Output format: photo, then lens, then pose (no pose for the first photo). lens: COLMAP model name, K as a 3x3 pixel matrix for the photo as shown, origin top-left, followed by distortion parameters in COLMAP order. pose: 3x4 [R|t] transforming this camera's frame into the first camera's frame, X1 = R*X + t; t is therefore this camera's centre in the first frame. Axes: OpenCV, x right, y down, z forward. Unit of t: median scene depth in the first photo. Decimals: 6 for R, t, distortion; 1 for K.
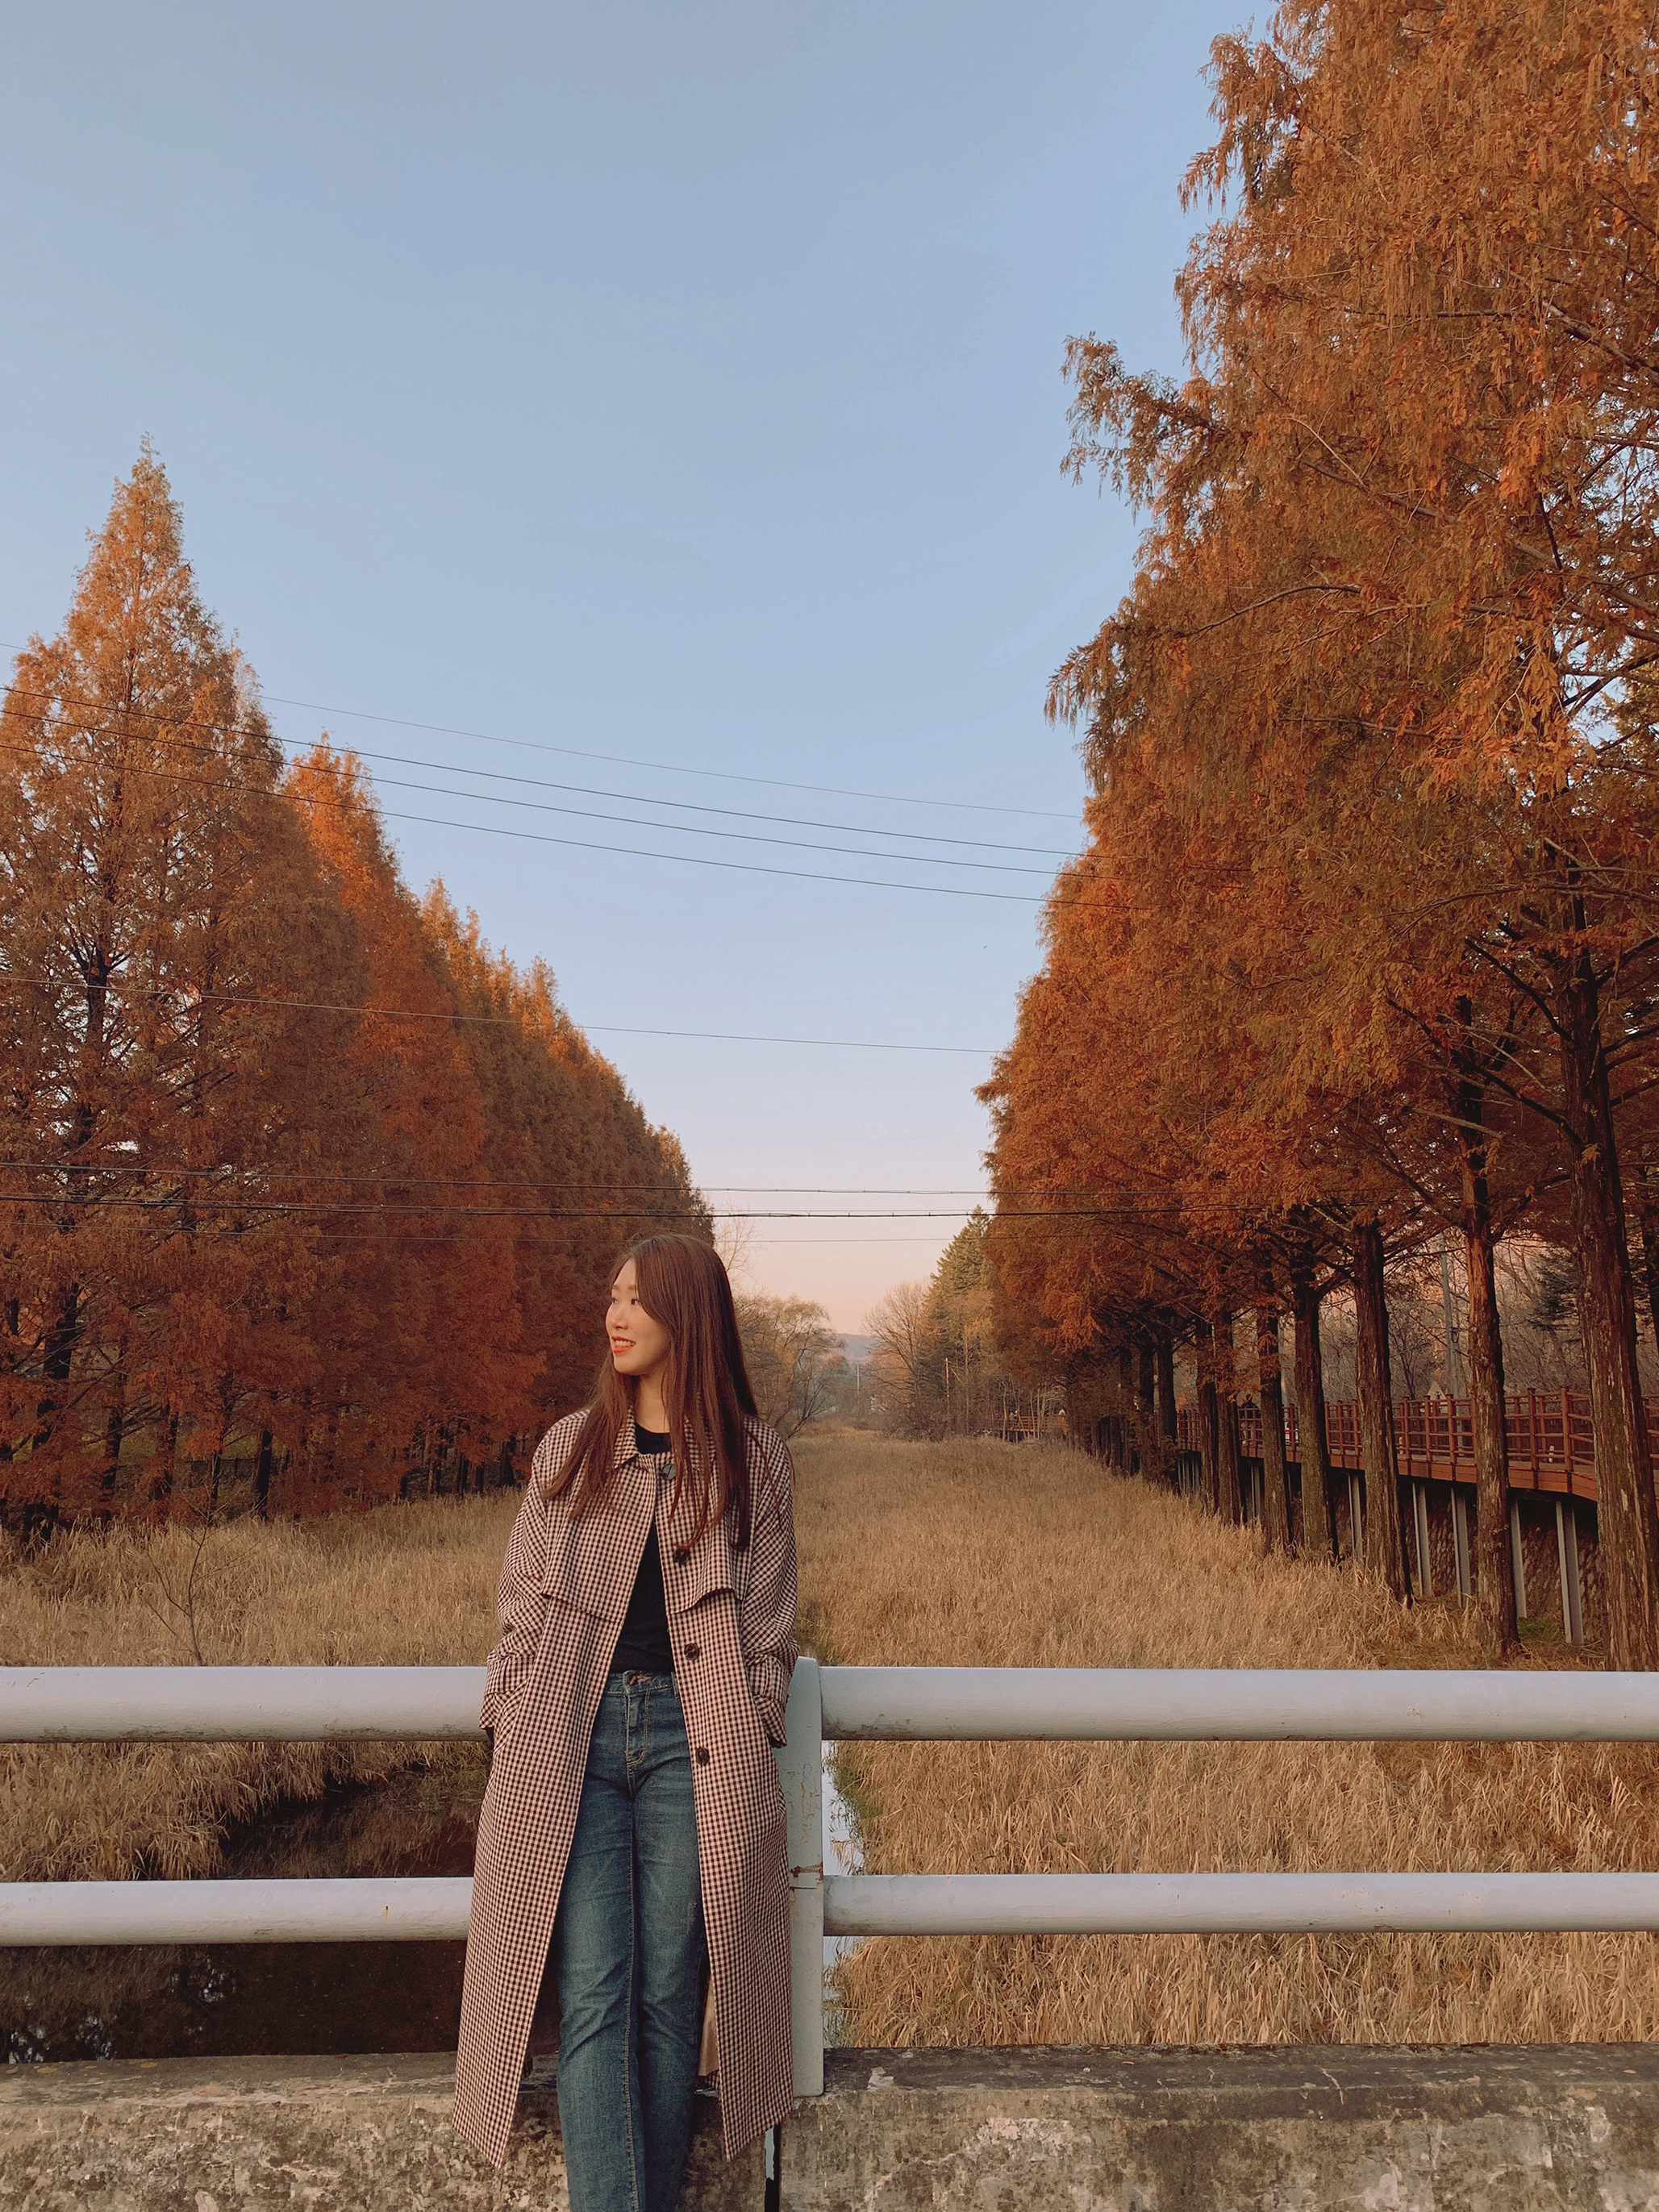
lens RADIAL K [[1633.2, 0, 845.8], [0, 1633.2, 1109.1], [0, 0, 1]] dist [-0.003350, -0.021351]
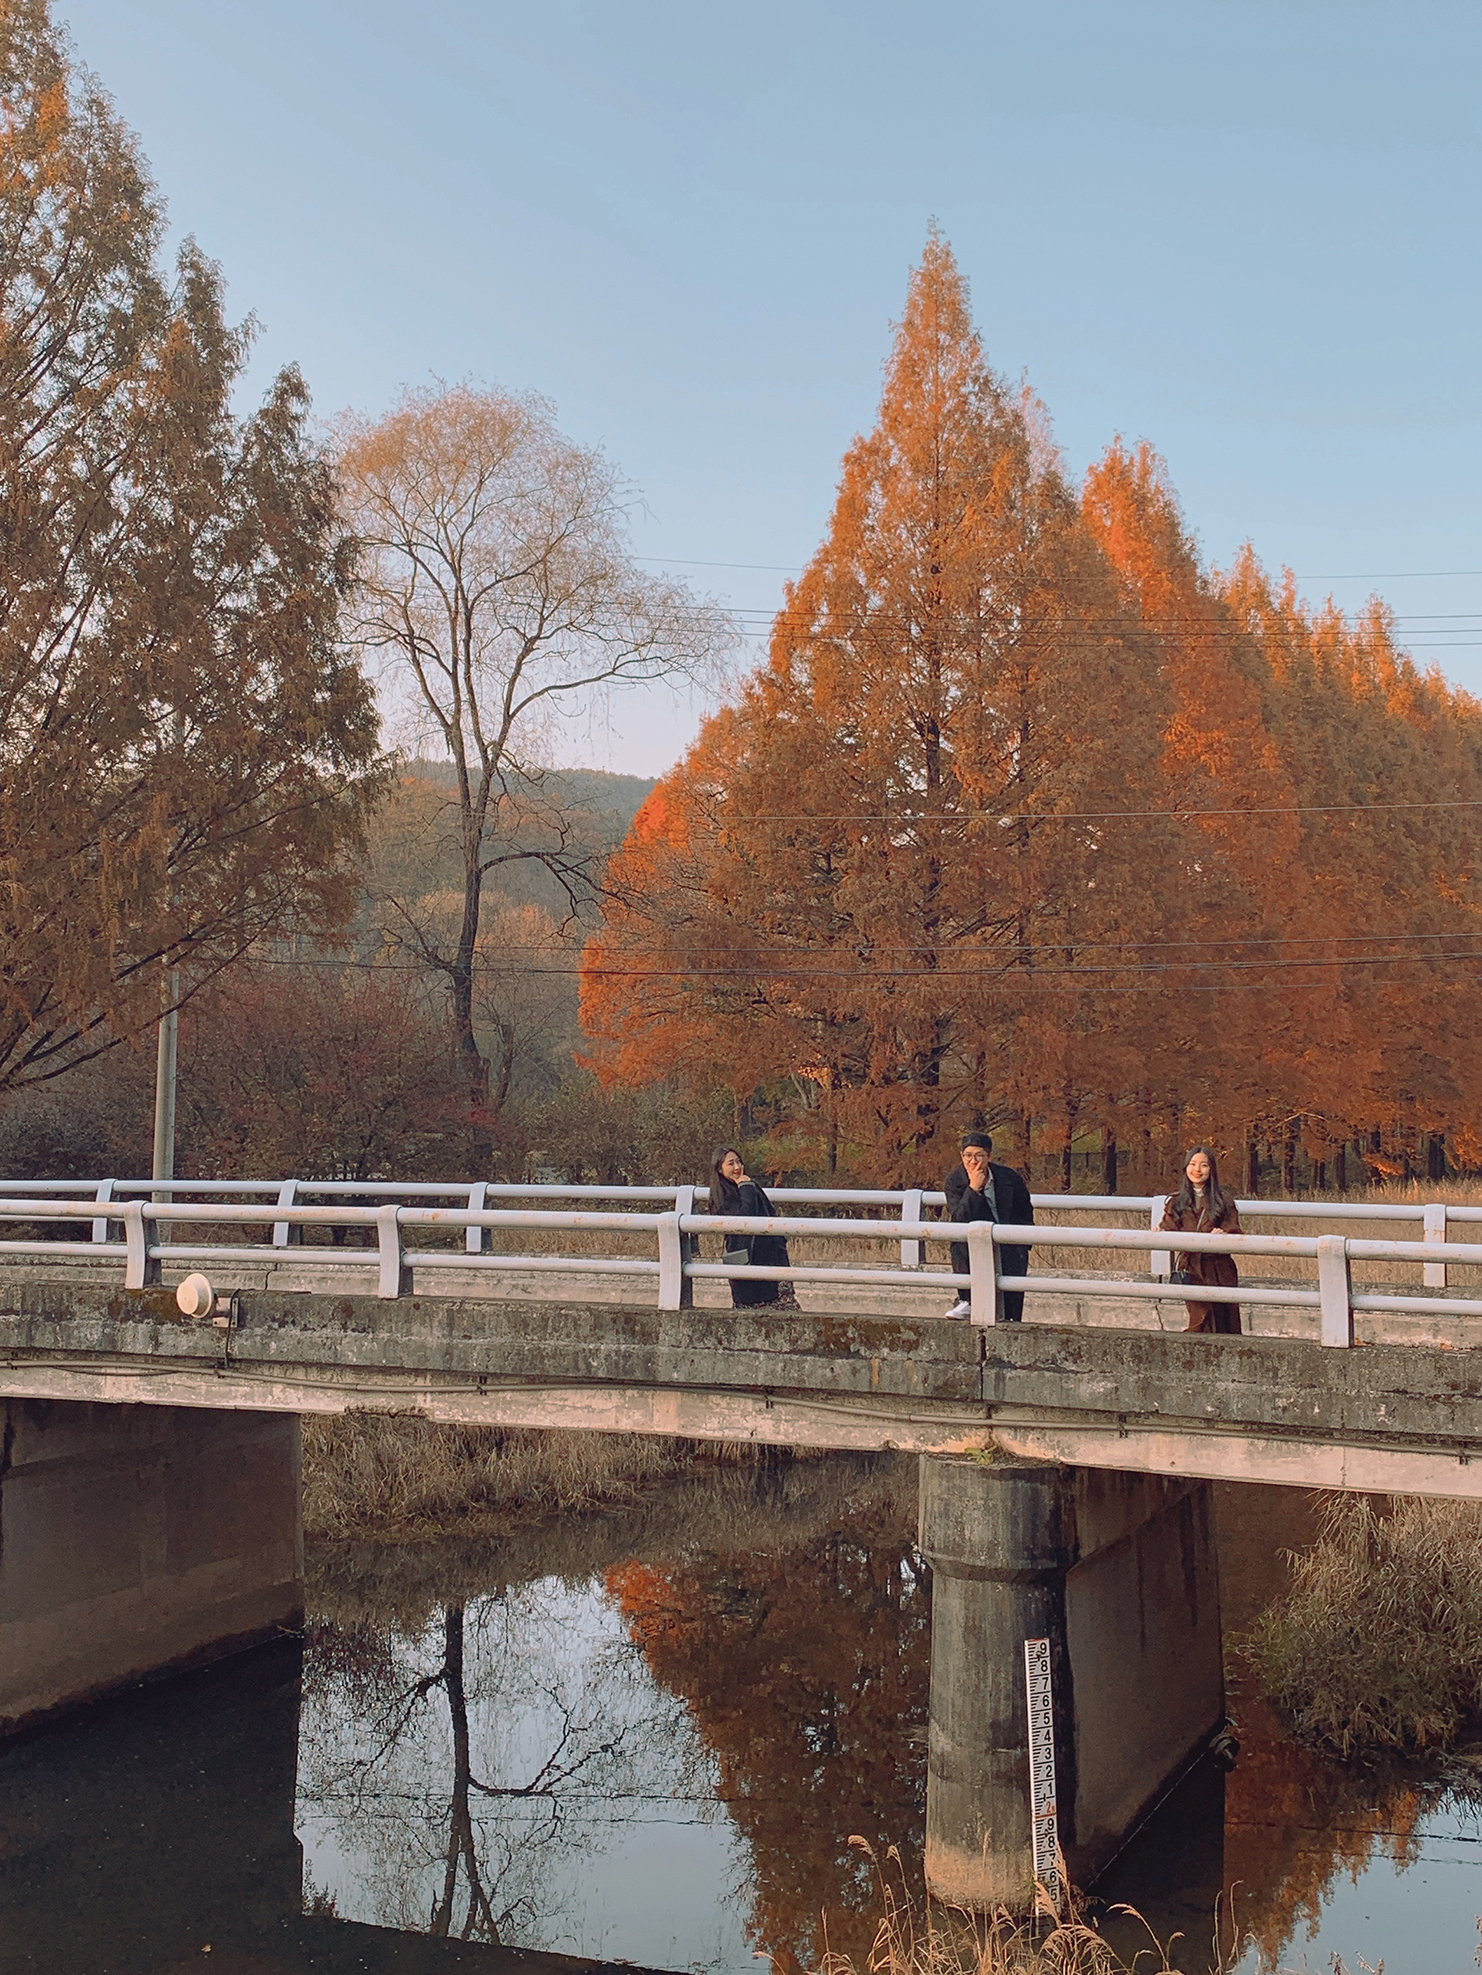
lens RADIAL K [[2180.6, 0, 742.5], [0, 2180.6, 978.5], [0, 0, 1]] dist [0.185330, 0.000000]
pose [[0.872621, -0.029427, -0.487511, 0.158487], [0.095769, 0.989115, 0.111716, -0.094034], [0.478917, -0.144174, 0.865940, -0.394555]]
